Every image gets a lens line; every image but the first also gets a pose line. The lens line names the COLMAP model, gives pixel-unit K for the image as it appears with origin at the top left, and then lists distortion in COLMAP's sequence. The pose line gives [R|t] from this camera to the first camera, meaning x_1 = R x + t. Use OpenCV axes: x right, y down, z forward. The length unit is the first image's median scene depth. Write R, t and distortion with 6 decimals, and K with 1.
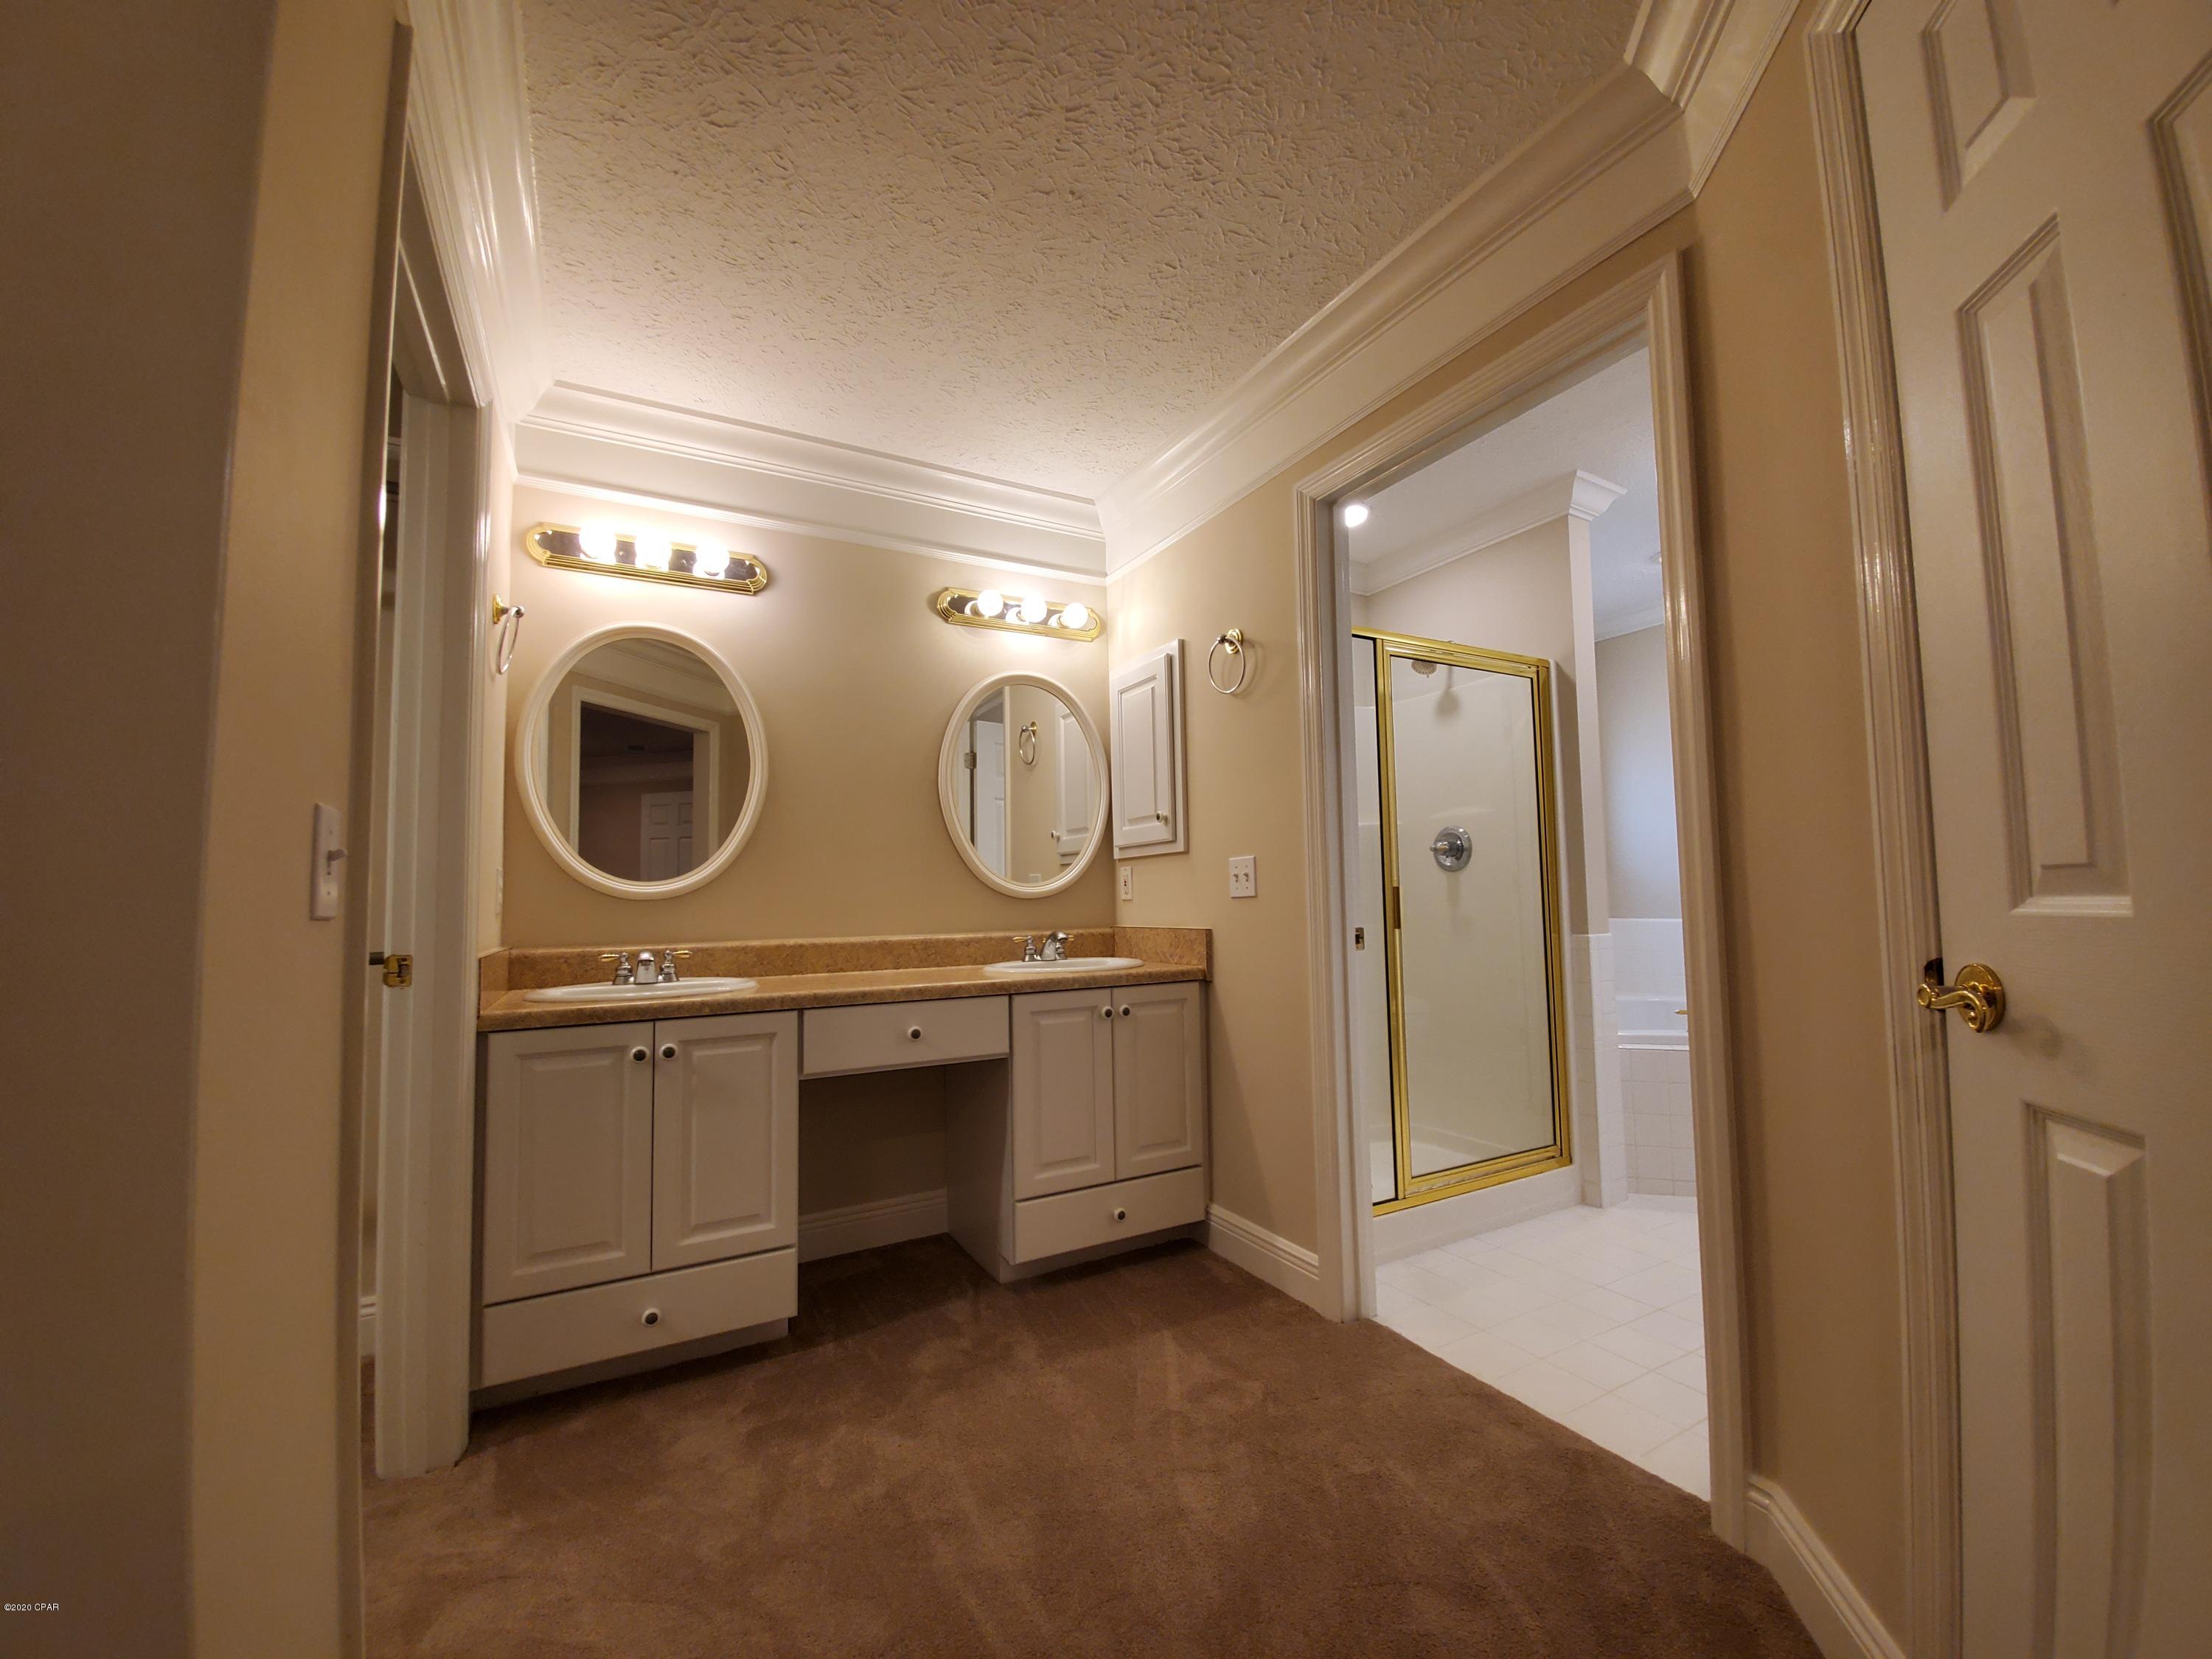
lens RADIAL K [[873.8, 0, 1096.5], [0, 873.8, 847.6], [0, 0, 1]] dist [0.010174, -0.015606]
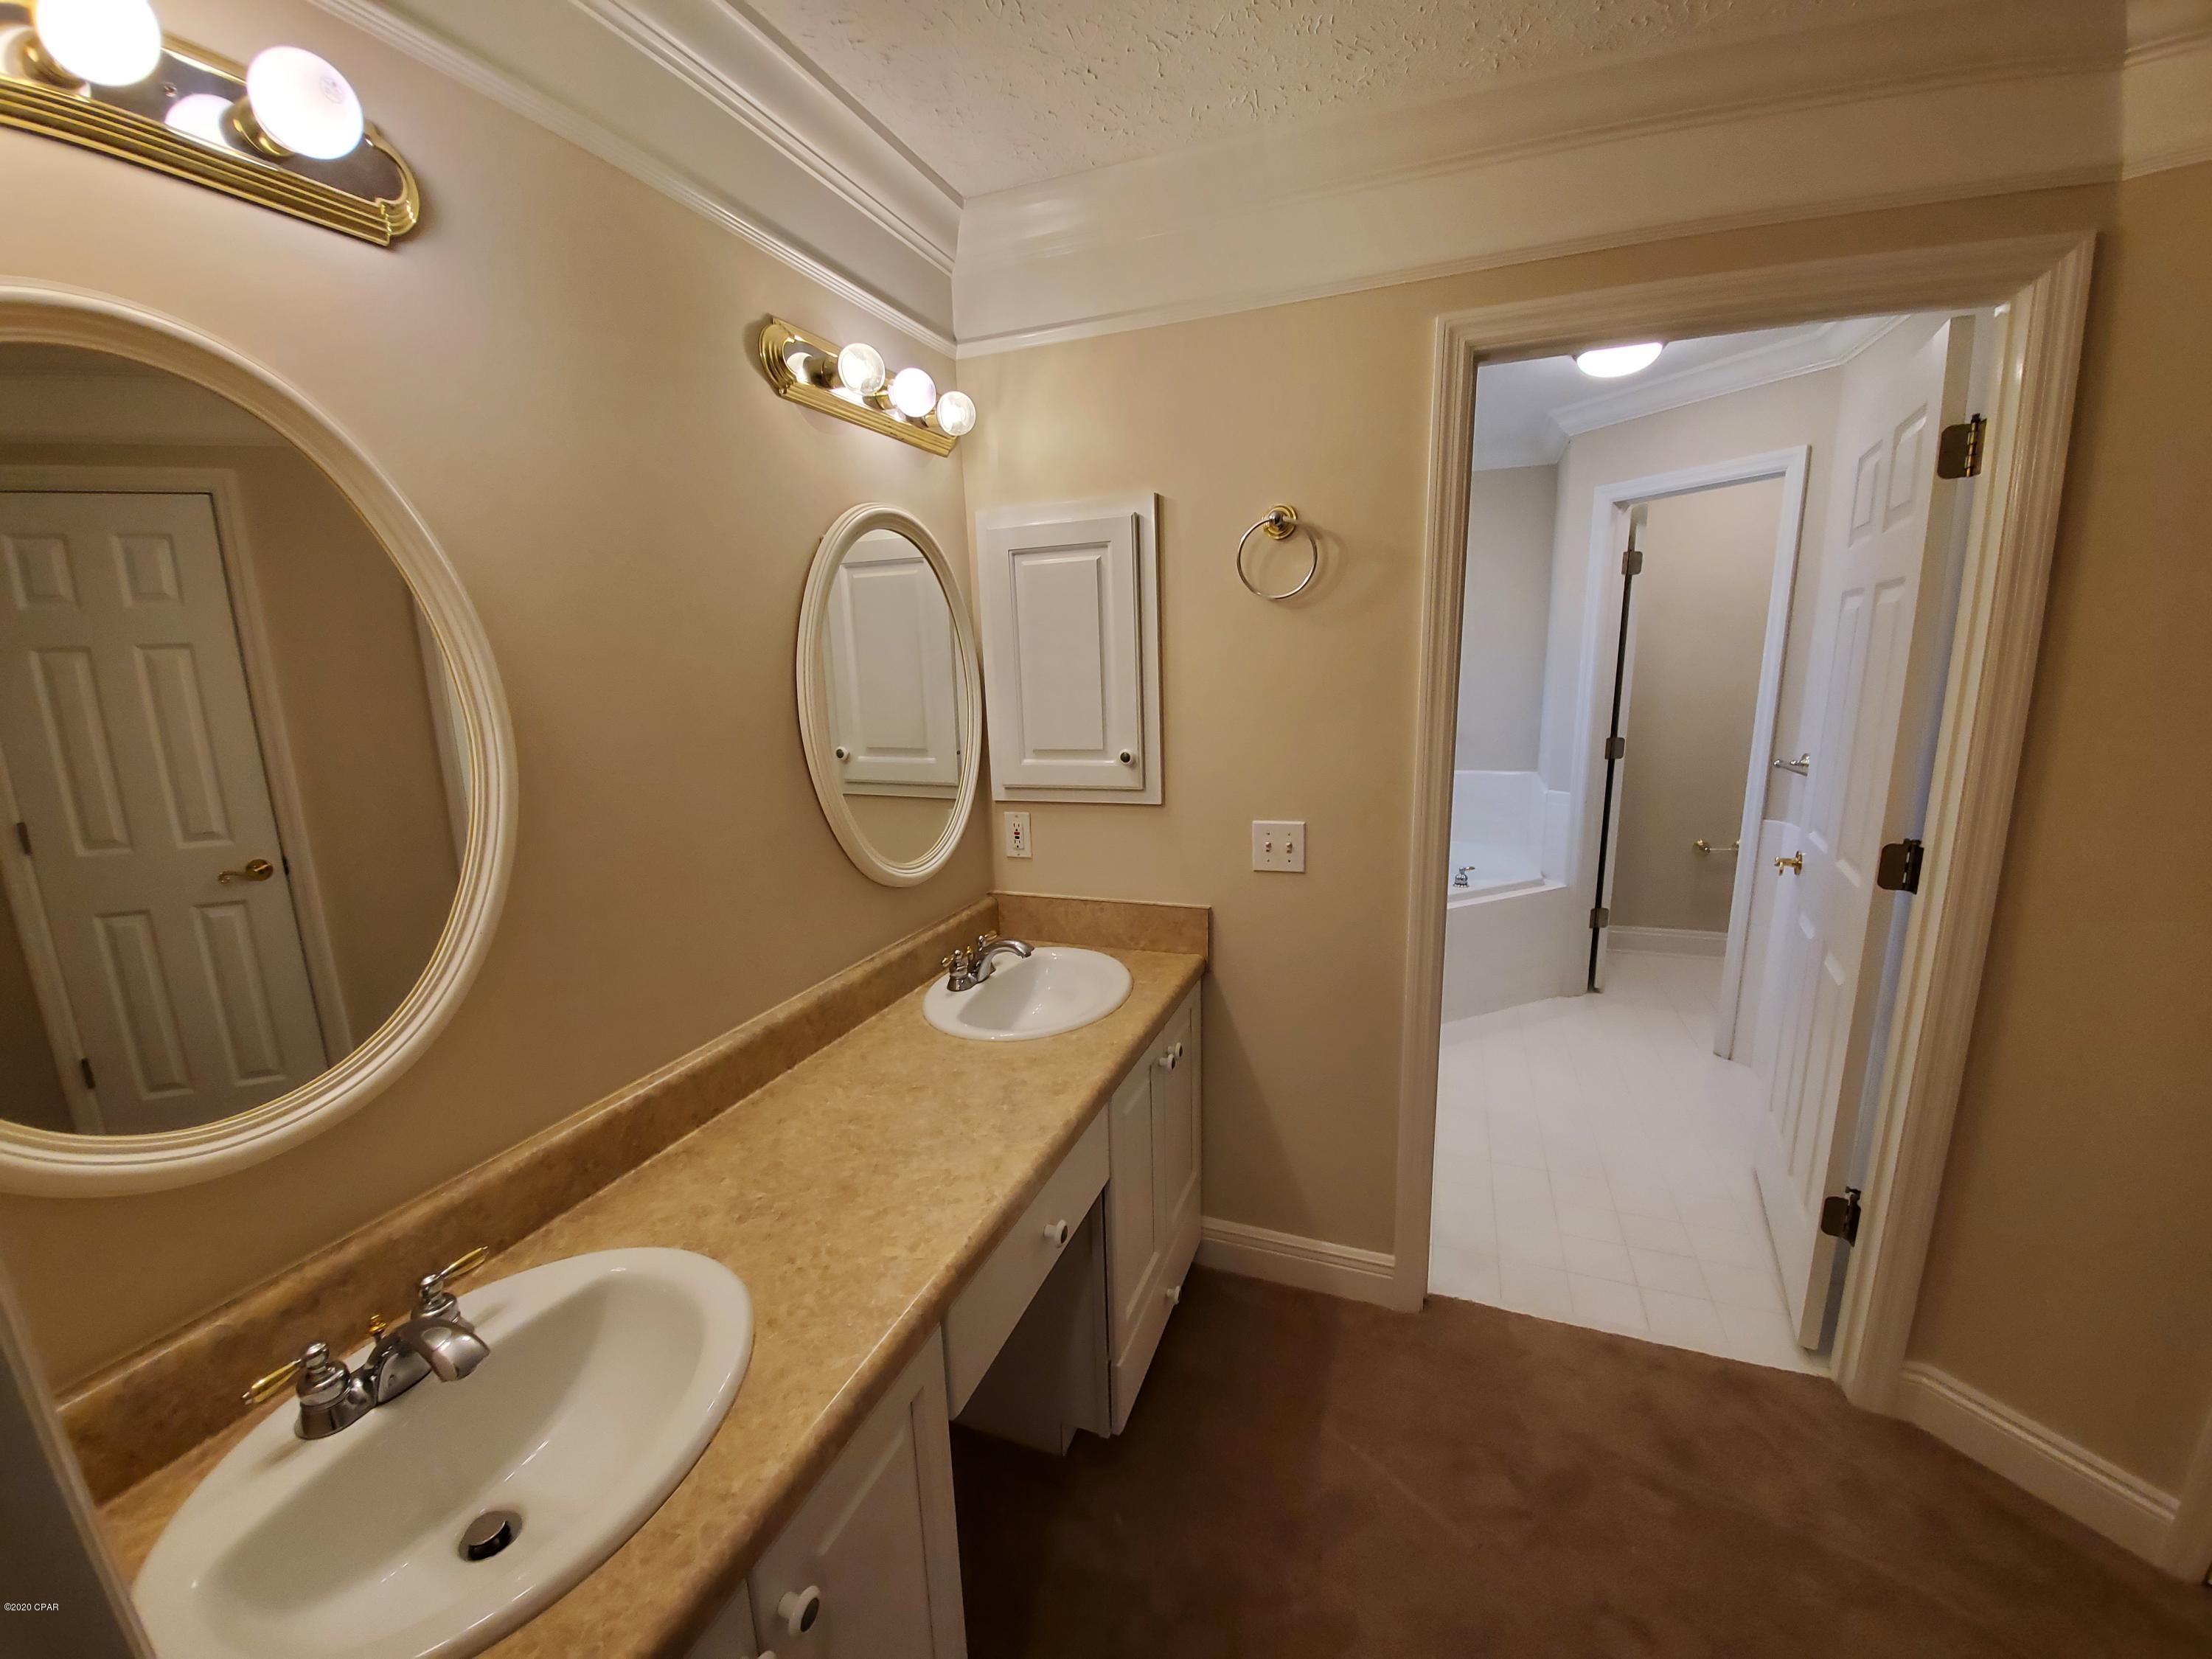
lens RADIAL K [[873.8, 0, 1096.5], [0, 873.8, 847.6], [0, 0, 1]] dist [0.010174, -0.015606]
pose [[0.763516, -0.140735, 0.630268, -0.381490], [-0.023005, 0.969418, 0.244333, -0.129738], [-0.645380, -0.201051, 0.736929, 0.449914]]
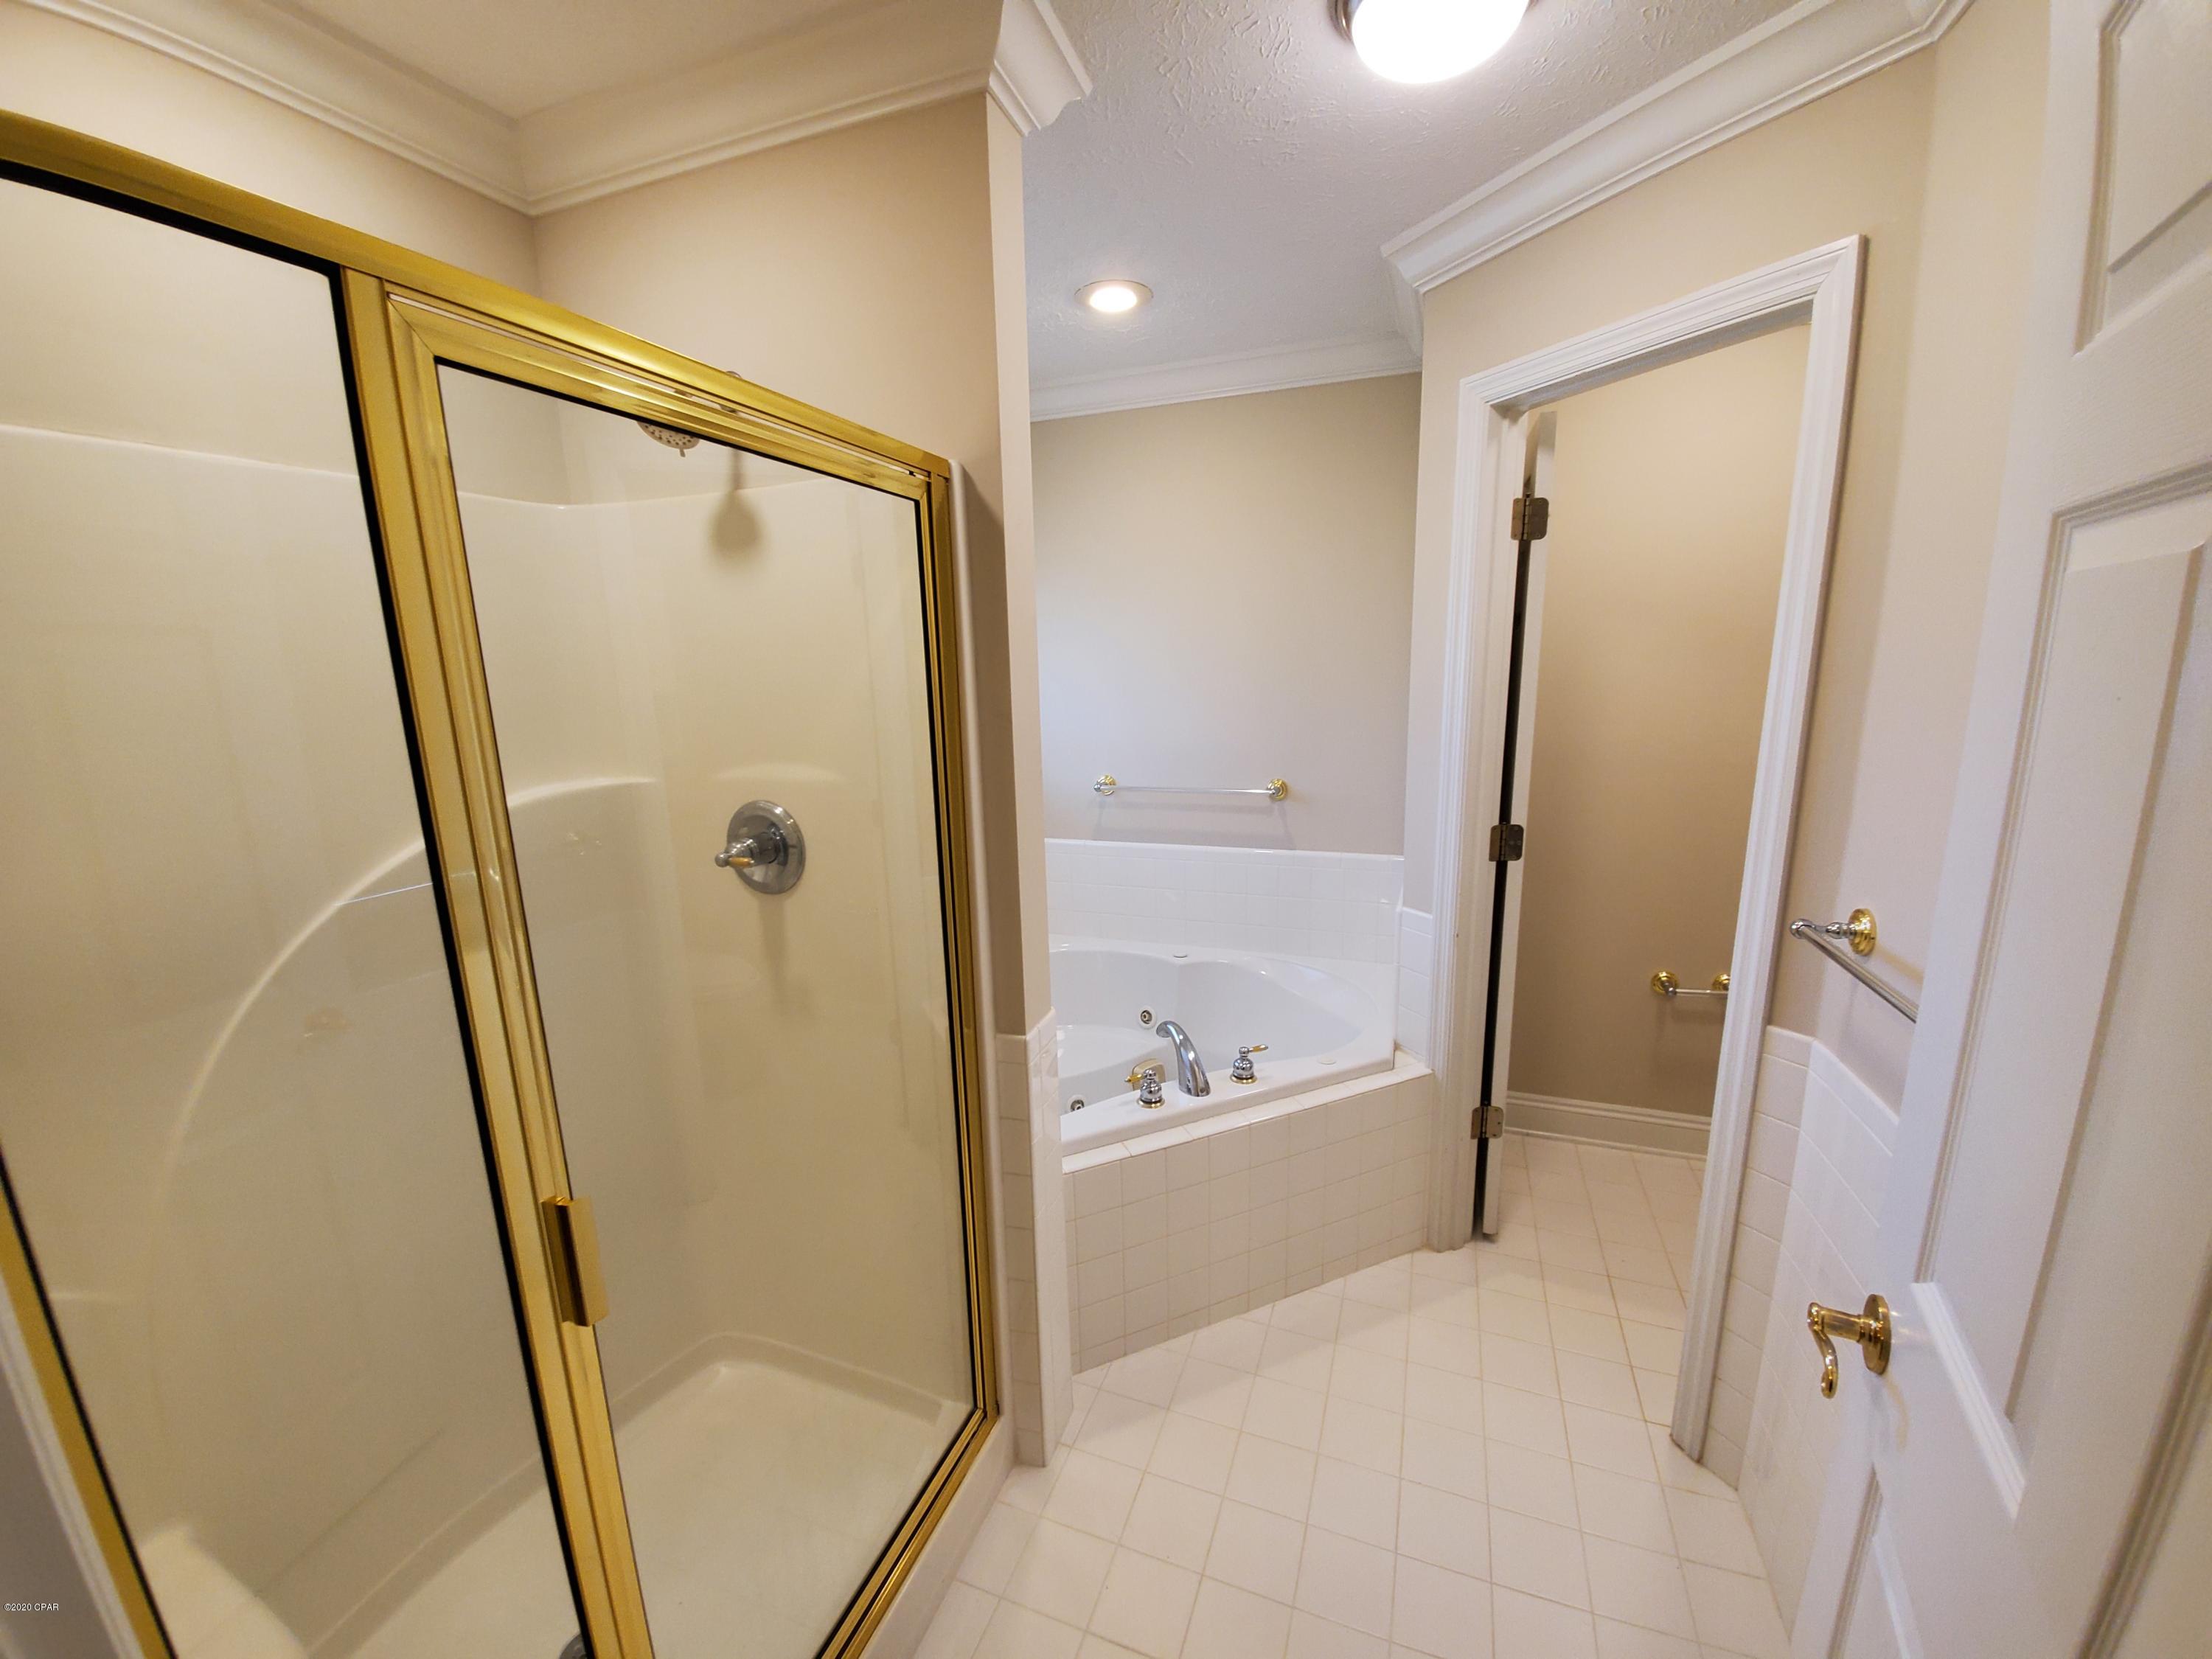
lens RADIAL K [[873.8, 0, 1096.5], [0, 873.8, 847.6], [0, 0, 1]] dist [0.010174, -0.015606]
pose [[0.760821, -0.133055, 0.635176, 0.276579], [-0.027711, 0.971203, 0.236638, -0.135935], [-0.648370, -0.197640, 0.735224, 0.610341]]
